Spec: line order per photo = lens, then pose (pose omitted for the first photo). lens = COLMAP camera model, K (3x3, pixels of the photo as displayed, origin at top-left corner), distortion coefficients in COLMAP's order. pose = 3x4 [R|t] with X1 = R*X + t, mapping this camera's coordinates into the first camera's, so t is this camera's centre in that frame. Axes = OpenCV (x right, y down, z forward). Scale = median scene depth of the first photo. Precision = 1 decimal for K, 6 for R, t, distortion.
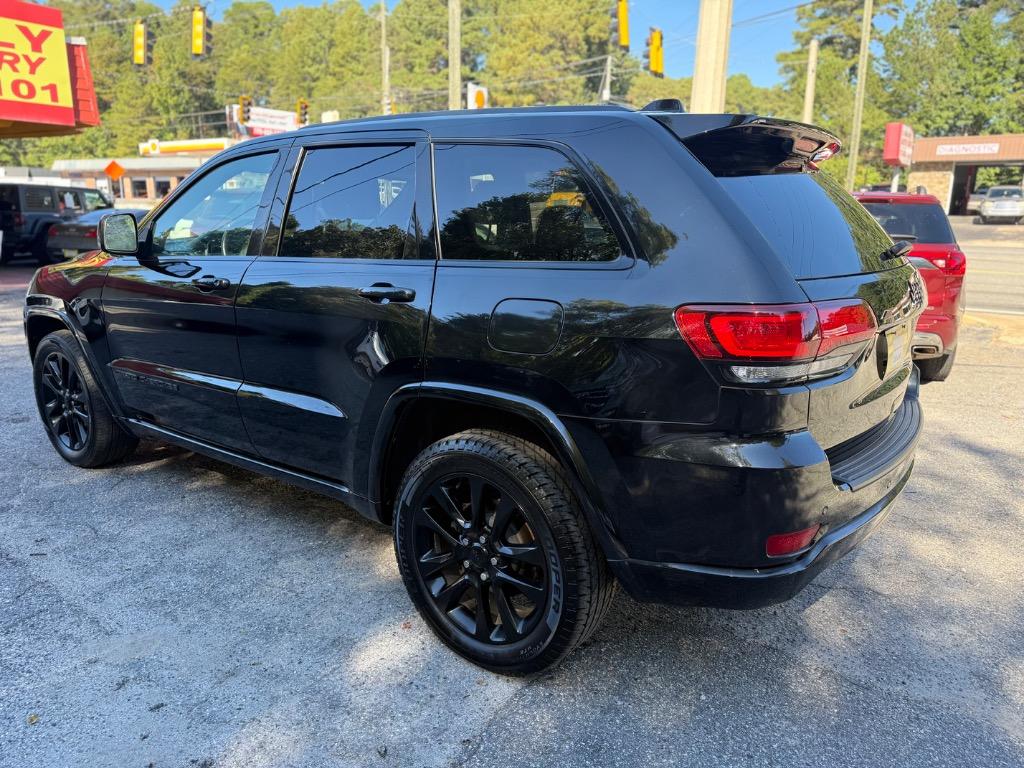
lens RADIAL K [[744.0, 0, 513.0], [0, 744.0, 378.3], [0, 0, 1]] dist [0.027143, -0.036022]
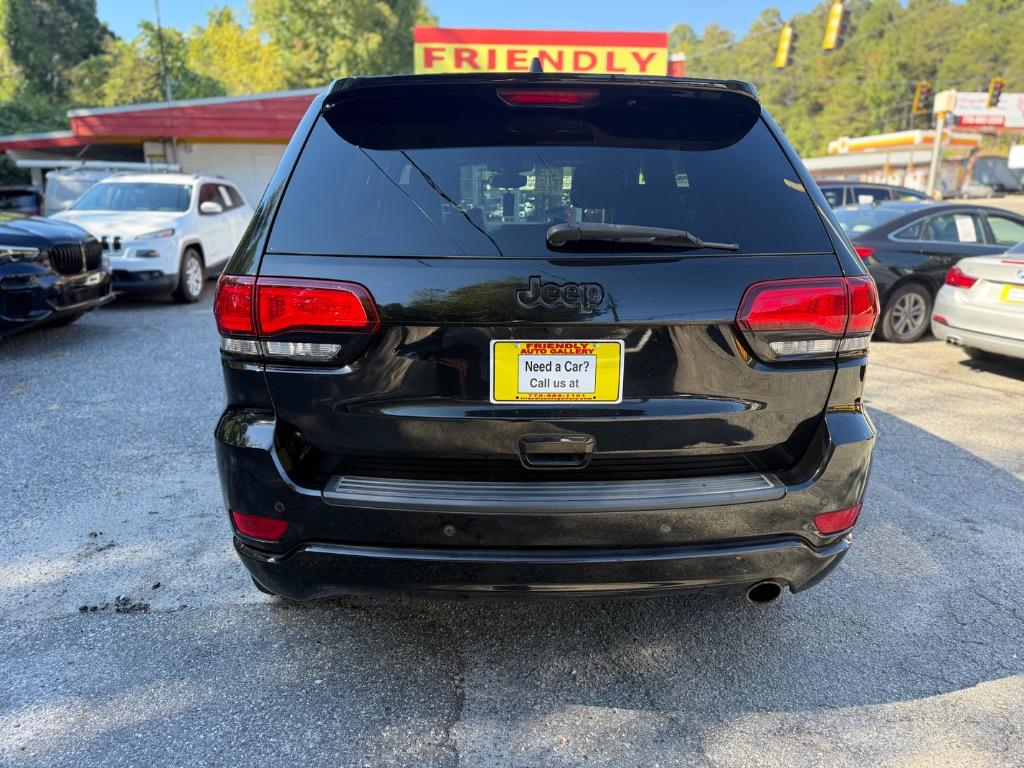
lens RADIAL K [[744.0, 0, 512.5], [0, 744.0, 384.3], [0, 0, 1]] dist [0.027143, -0.036022]
pose [[0.617337, 0.177449, -0.766424, 0.060984], [-0.170761, 0.981227, 0.089637, -0.004848], [0.767942, 0.075540, 0.636049, 0.030296]]
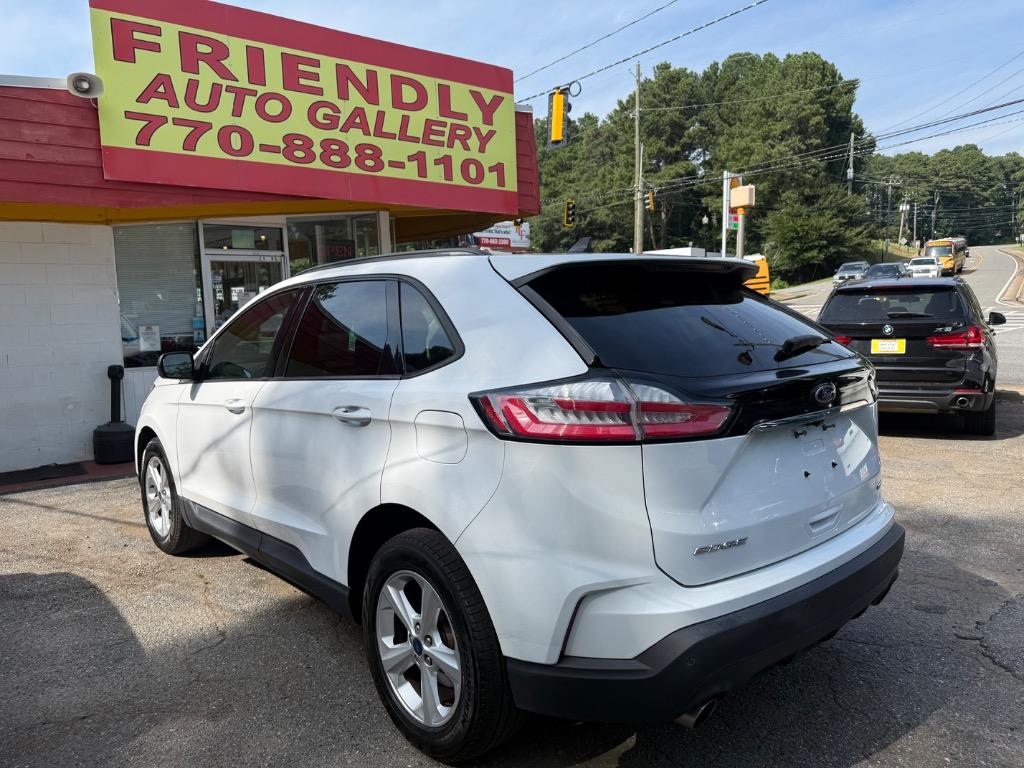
lens RADIAL K [[744.0, 0, 508.4], [0, 744.0, 374.9], [0, 0, 1]] dist [0.027143, -0.036022]
pose [[0.970415, -0.031148, -0.239425, -0.113097], [-0.001399, 0.990901, -0.134583, -0.018619], [0.241439, 0.130936, 0.961542, 0.074802]]
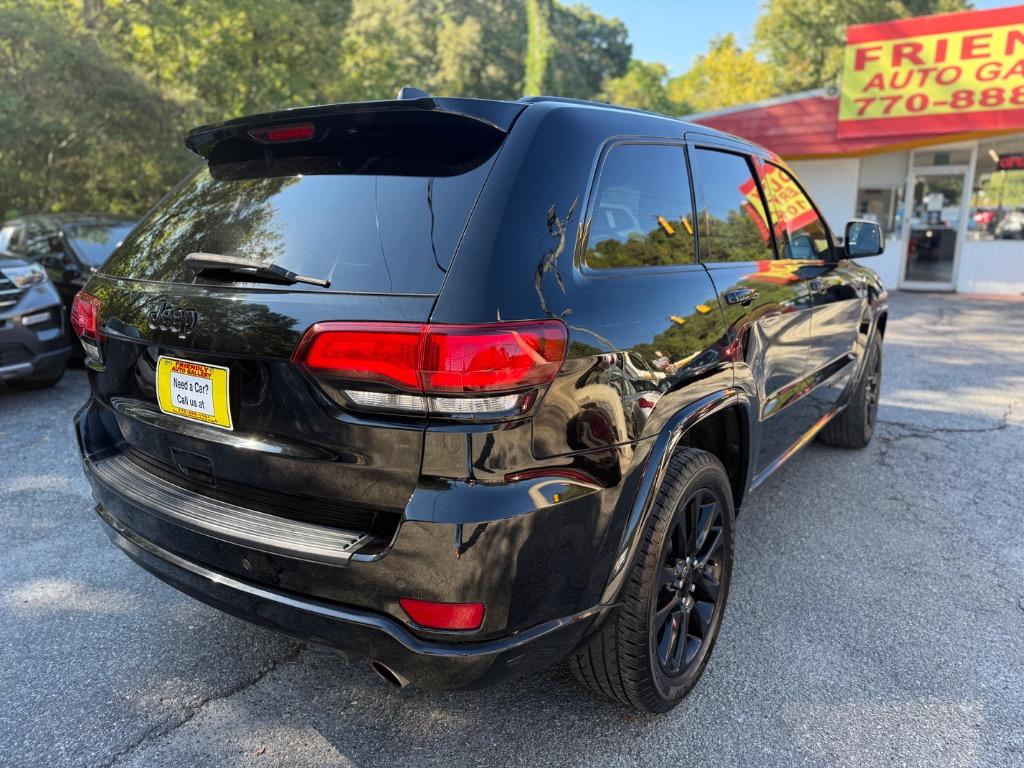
lens RADIAL K [[744.0, 0, 516.6], [0, 744.0, 384.9], [0, 0, 1]] dist [0.027143, -0.036022]
pose [[0.011478, 0.203519, -0.979004, 0.074078], [-0.211906, 0.957326, 0.196528, -0.015237], [0.977223, 0.205201, 0.054115, 0.074036]]
